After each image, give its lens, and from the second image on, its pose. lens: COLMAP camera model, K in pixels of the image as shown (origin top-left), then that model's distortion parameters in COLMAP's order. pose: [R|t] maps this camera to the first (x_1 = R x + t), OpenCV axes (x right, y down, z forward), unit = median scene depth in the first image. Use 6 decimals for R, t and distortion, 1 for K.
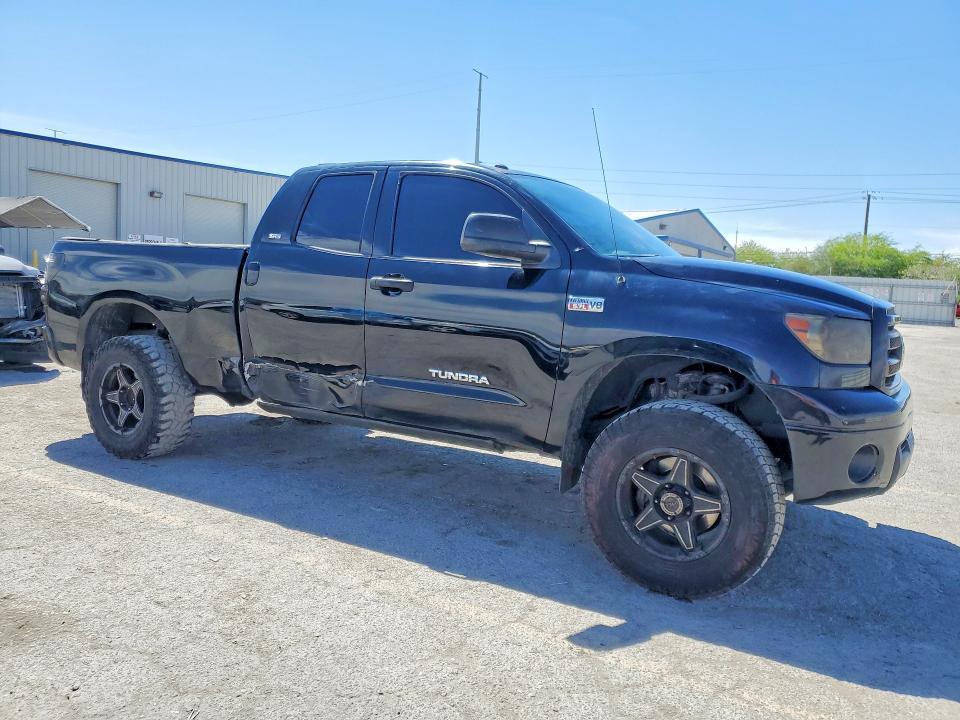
lens RADIAL K [[757.4, 0, 471.7], [0, 757.4, 358.9], [0, 0, 1]] dist [0.004190, 0.015158]
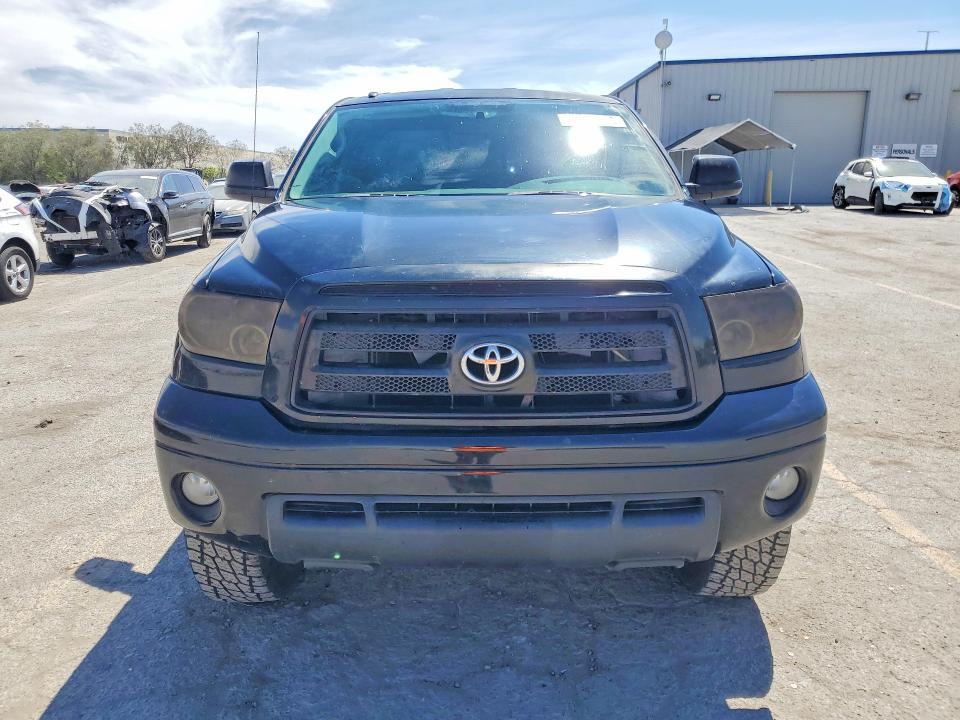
lens RADIAL K [[757.4, 0, 471.7], [0, 757.4, 358.9], [0, 0, 1]] dist [0.004190, 0.015158]
pose [[0.493881, 0.151681, -0.856197, 0.837780], [-0.055583, 0.988161, 0.142998, -0.068221], [0.867751, -0.023034, 0.496465, 0.601510]]
